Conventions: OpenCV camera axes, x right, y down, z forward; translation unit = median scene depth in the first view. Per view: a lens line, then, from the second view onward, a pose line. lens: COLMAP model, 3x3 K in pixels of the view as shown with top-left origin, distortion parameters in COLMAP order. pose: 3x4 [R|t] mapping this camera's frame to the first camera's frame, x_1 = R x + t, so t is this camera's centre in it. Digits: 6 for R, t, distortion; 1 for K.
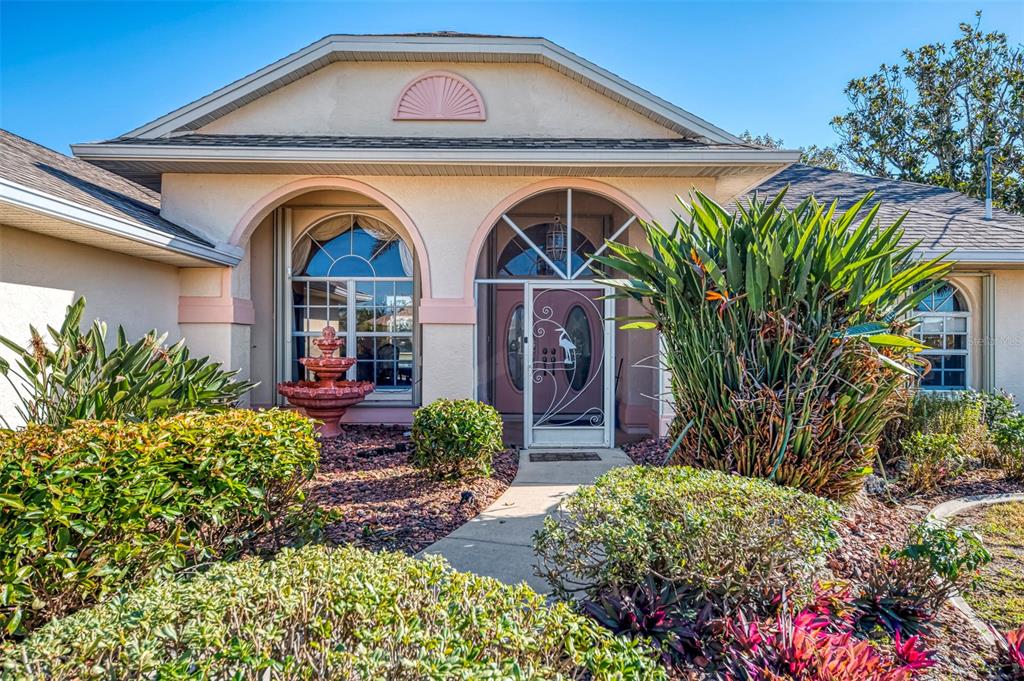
lens RADIAL K [[649.7, 0, 512.0], [0, 649.7, 340.5], [0, 0, 1]] dist [0.004328, 0.001516]
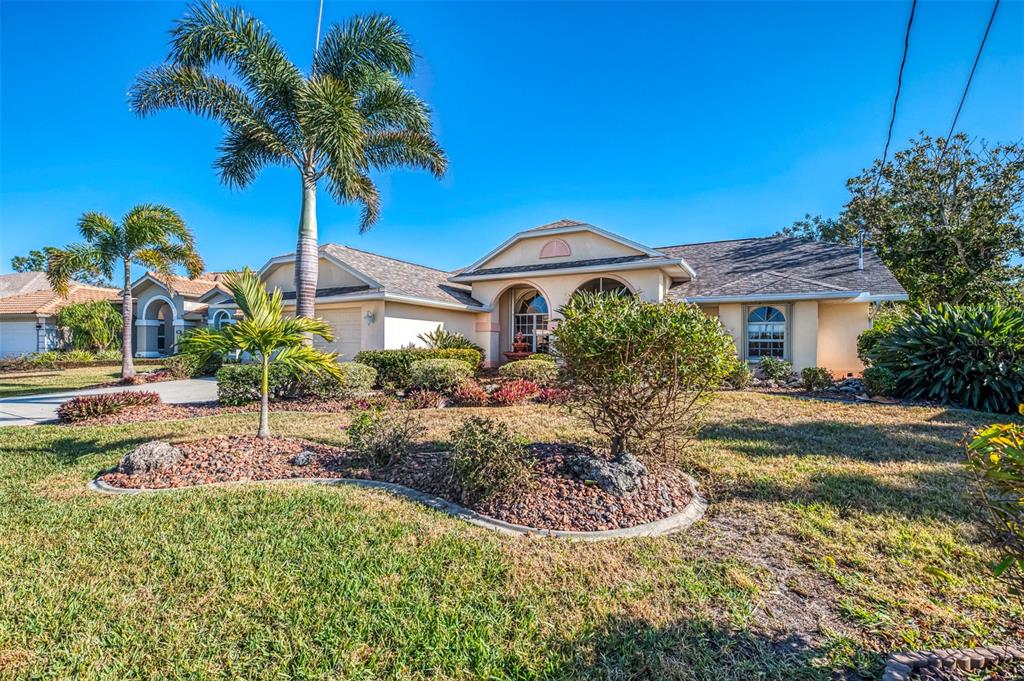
lens RADIAL K [[438.0, 0, 512.0], [0, 438.0, 340.5], [0, 0, 1]] dist [-0.000254, -0.000036]
pose [[0.866836, -0.000676, -0.498593, 0.663743], [-0.005772, 0.999918, -0.011390, 0.040182], [0.498560, 0.012751, 0.866761, -0.705725]]
